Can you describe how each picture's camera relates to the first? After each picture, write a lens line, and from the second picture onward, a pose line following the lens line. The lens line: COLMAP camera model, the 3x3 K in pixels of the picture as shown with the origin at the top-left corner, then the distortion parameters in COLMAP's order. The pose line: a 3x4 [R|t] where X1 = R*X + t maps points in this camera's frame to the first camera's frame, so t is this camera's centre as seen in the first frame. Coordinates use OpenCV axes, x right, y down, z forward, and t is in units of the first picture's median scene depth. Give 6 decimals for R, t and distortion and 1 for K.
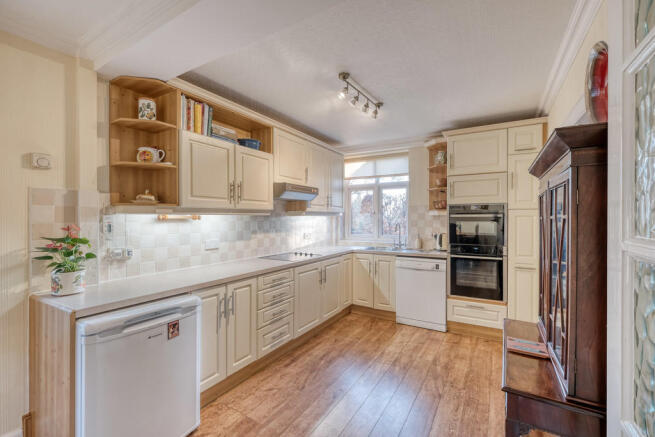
lens RADIAL K [[281.6, 0, 325.7], [0, 281.6, 218.6], [0, 0, 1]] dist [0.004424, -0.001017]
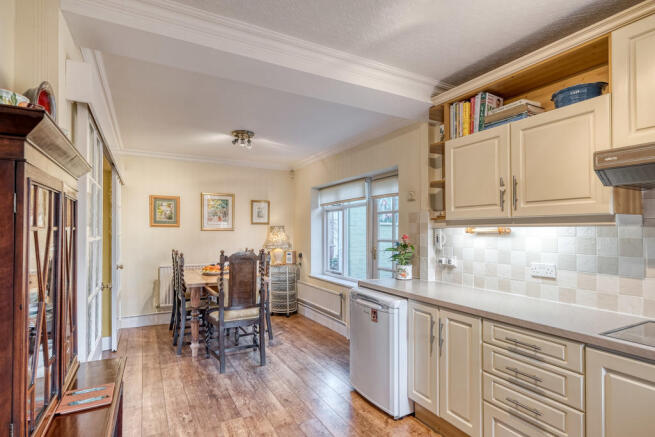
lens RADIAL K [[338.7, 0, 323.5], [0, 338.7, 228.1], [0, 0, 1]] dist [-0.002064, -0.000440]
pose [[-0.509883, -0.009580, -0.860191, 0.511502], [-0.006700, 0.999952, -0.007165, -0.000918], [0.860218, 0.002110, -0.509922, 0.865097]]
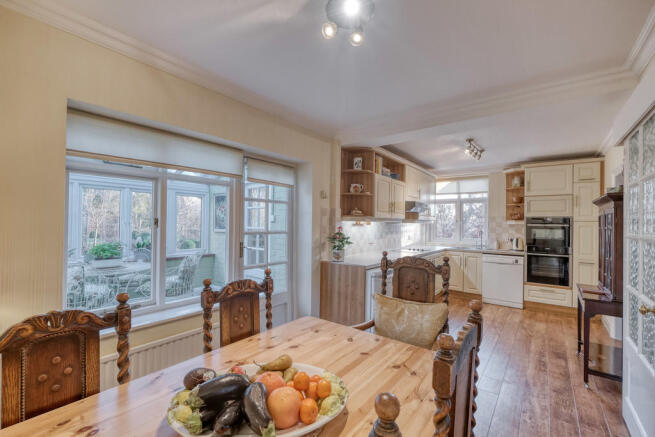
lens RADIAL K [[281.6, 0, 328.9], [0, 281.6, 219.1], [0, 0, 1]] dist [0.004424, -0.001017]
pose [[0.994111, 0.015518, -0.107247, -0.424356], [-0.017365, 0.999716, -0.016310, 0.001324], [0.106964, 0.018076, 0.994099, -0.544096]]
